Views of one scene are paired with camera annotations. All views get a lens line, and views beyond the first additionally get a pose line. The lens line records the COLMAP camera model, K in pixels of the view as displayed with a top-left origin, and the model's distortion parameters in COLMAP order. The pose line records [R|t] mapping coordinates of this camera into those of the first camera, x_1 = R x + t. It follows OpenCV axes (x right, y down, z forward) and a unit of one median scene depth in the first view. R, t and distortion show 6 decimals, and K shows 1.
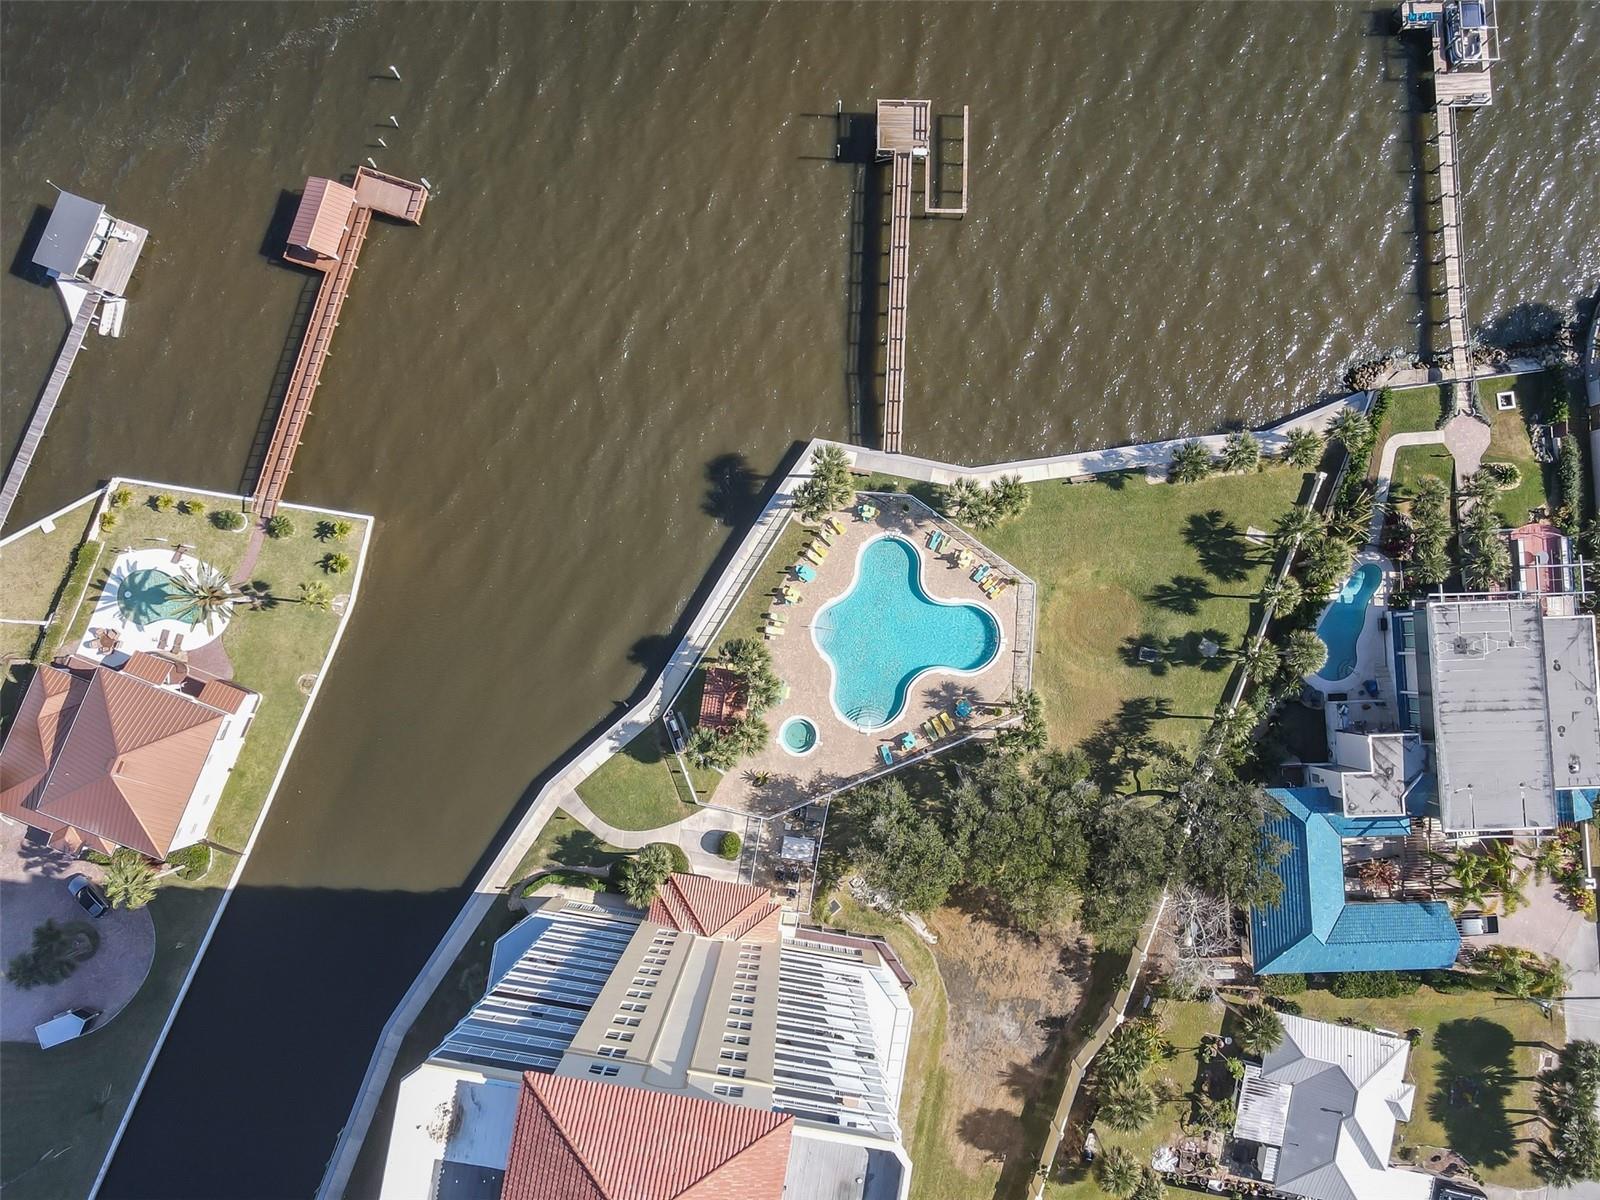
lens RADIAL K [[1187.0, 0, 800.0], [0, 1187.0, 600.0], [0, 0, 1]] dist [-0.008676, -0.007358]
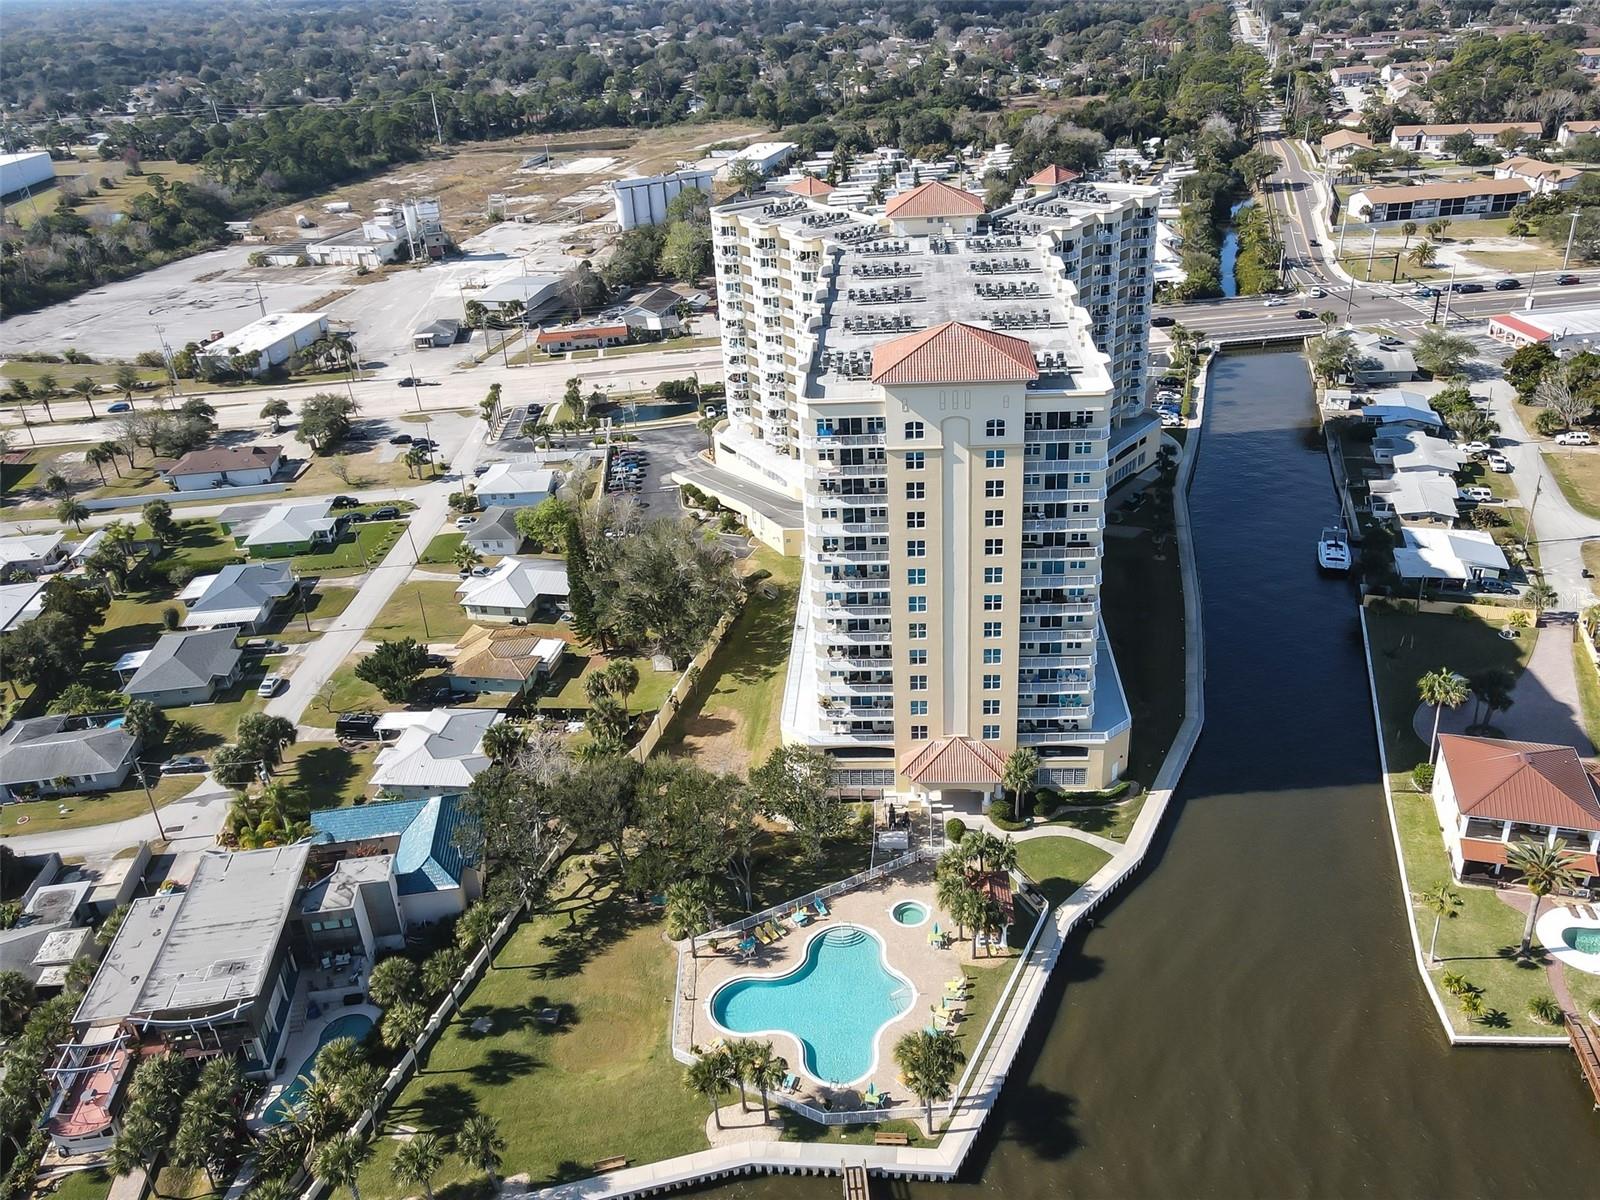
lens RADIAL K [[1187.0, 0, 800.0], [0, 1187.0, 600.0], [0, 0, 1]] dist [-0.008676, -0.007358]
pose [[-0.993920, 0.098819, -0.048560, 0.113068], [-0.087086, -0.435663, 0.895887, -0.654802], [0.067375, 0.894669, 0.441620, 0.320424]]
